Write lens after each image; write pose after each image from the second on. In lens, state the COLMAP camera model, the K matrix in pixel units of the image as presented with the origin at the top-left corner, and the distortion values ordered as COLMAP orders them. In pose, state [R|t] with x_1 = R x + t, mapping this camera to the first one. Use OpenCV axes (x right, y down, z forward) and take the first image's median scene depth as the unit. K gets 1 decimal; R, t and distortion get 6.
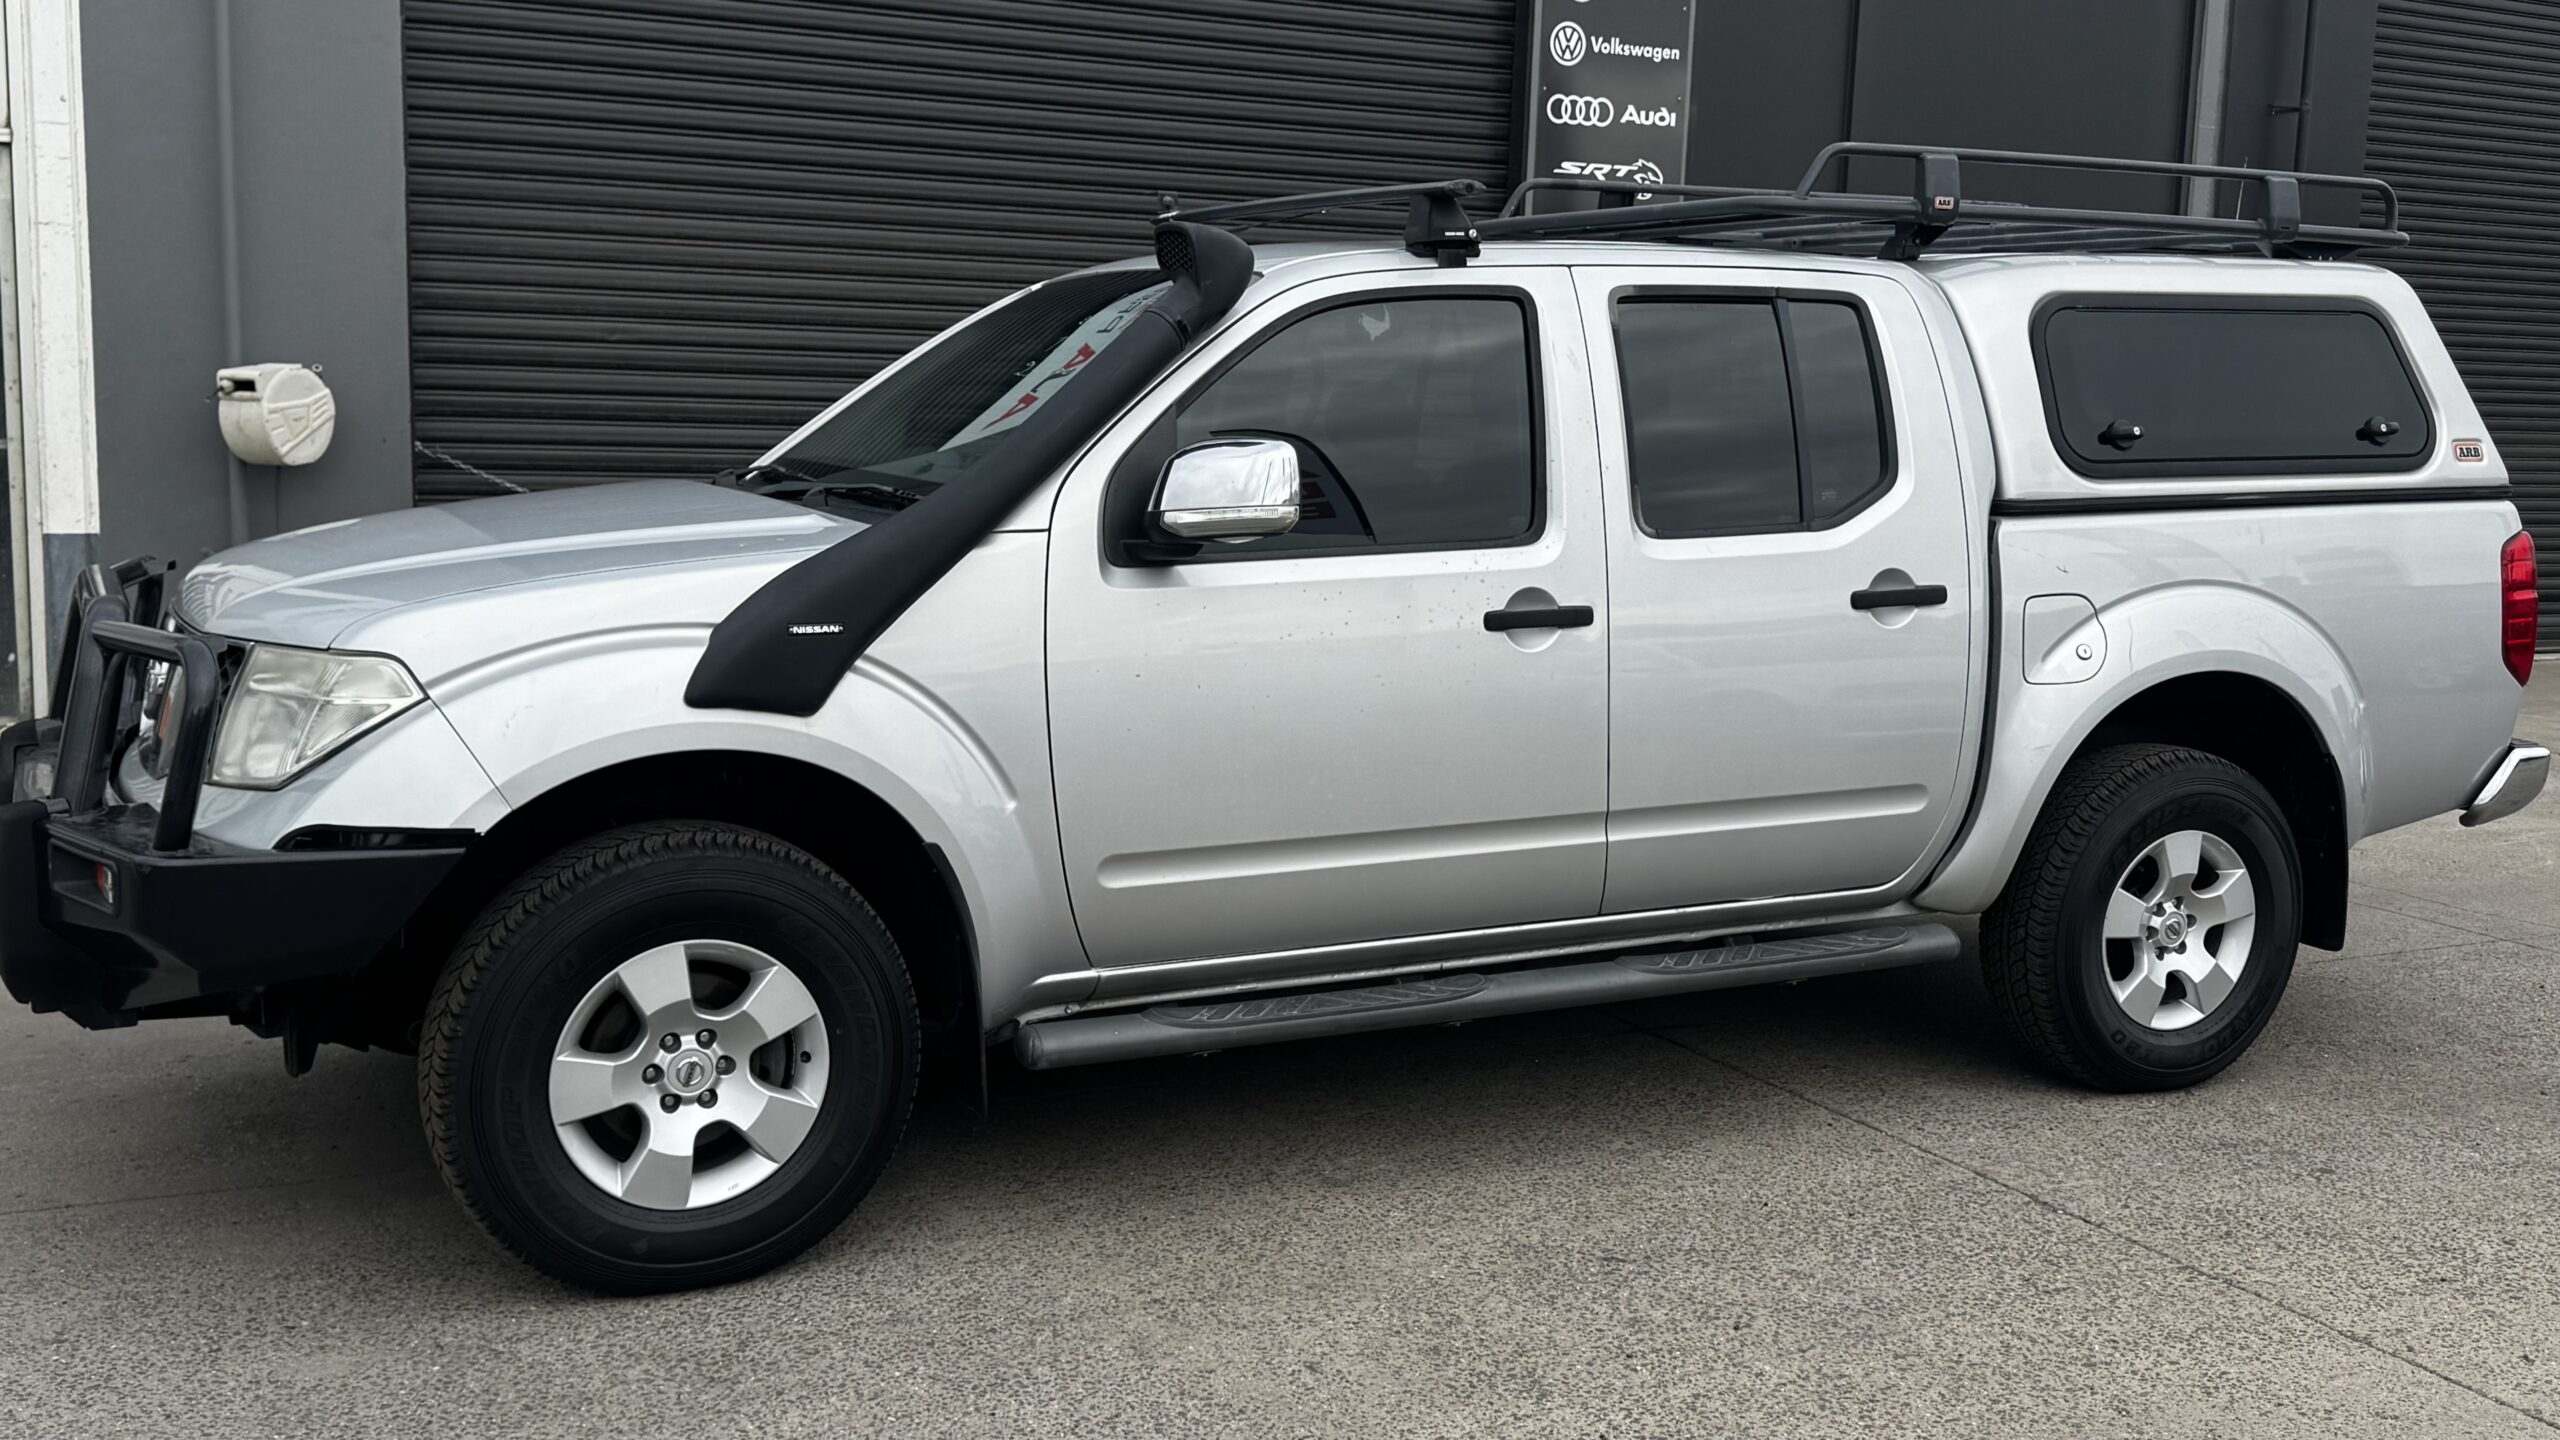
lens RADIAL K [[2442.6, 0, 1280.0], [0, 2442.6, 720.0], [0, 0, 1]] dist [0.091500, -0.015888]
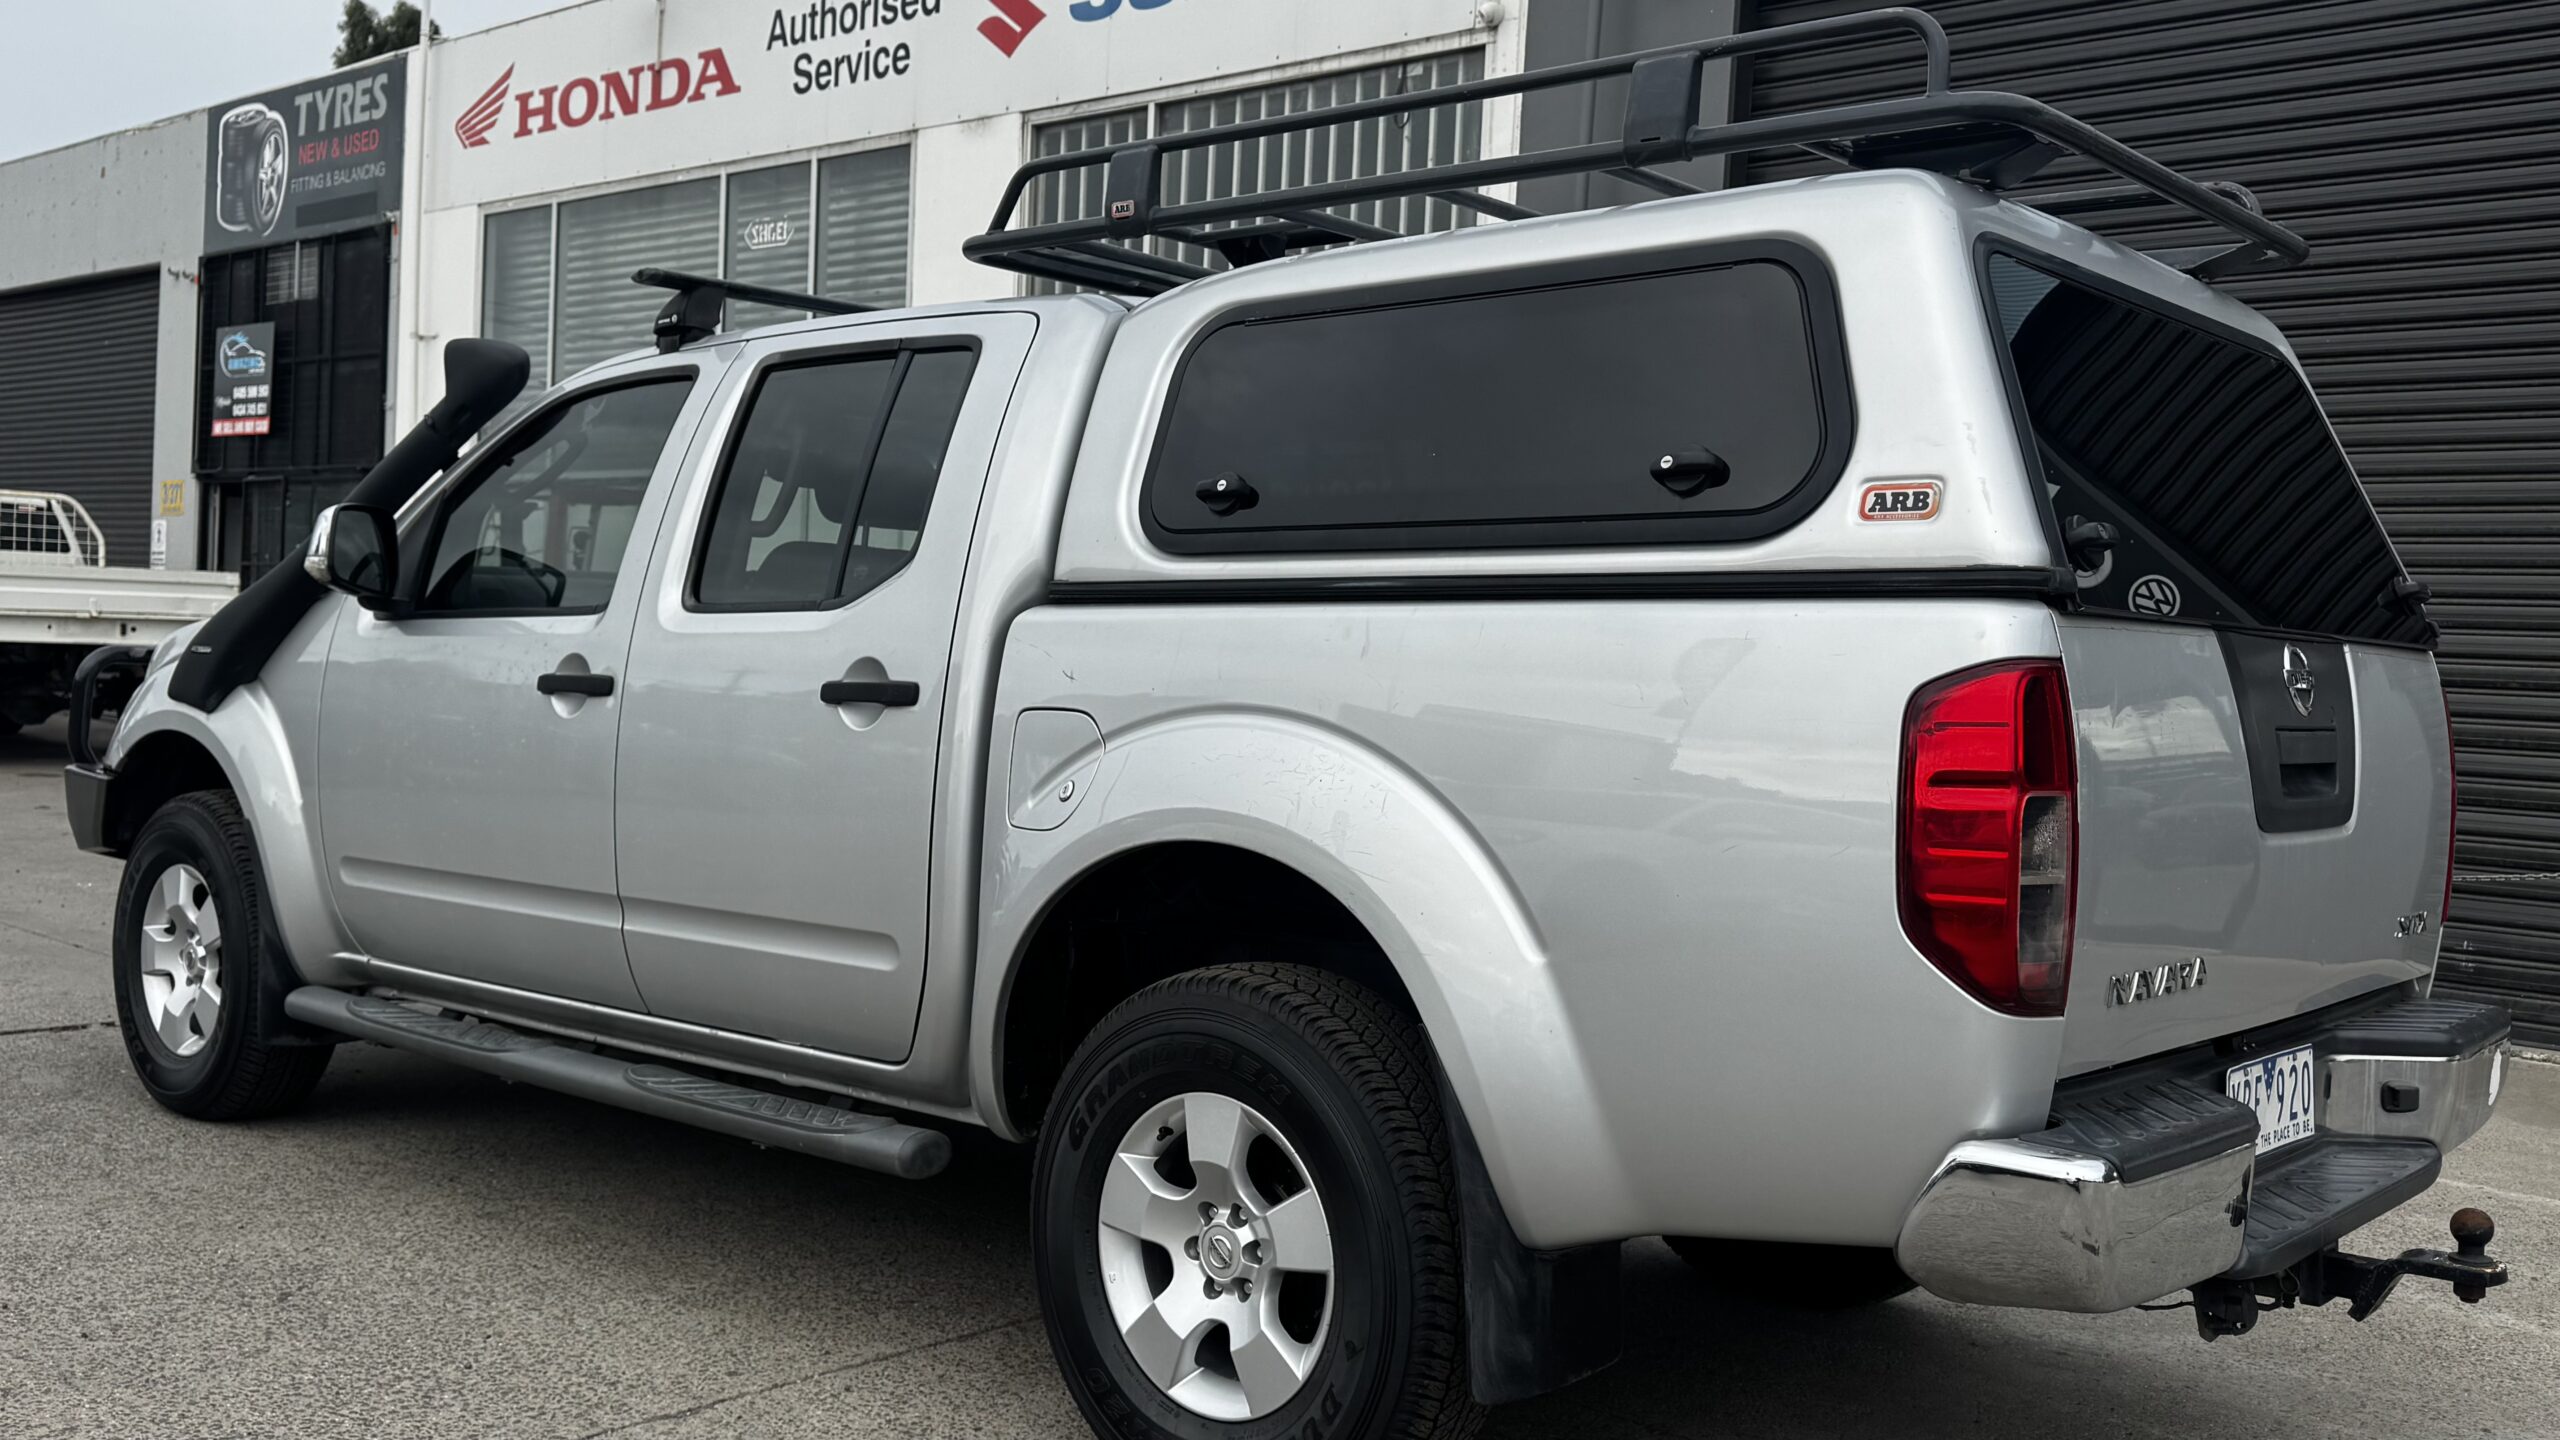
lens RADIAL K [[2198.2, 0, 1283.3], [0, 2198.2, 699.1], [0, 0, 1]] dist [0.130943, -0.223962]
pose [[0.382595, 0.009241, -0.923870, 0.966681], [-0.160162, 0.985474, -0.056470, -0.028535], [0.909928, 0.169574, 0.378518, 0.844496]]
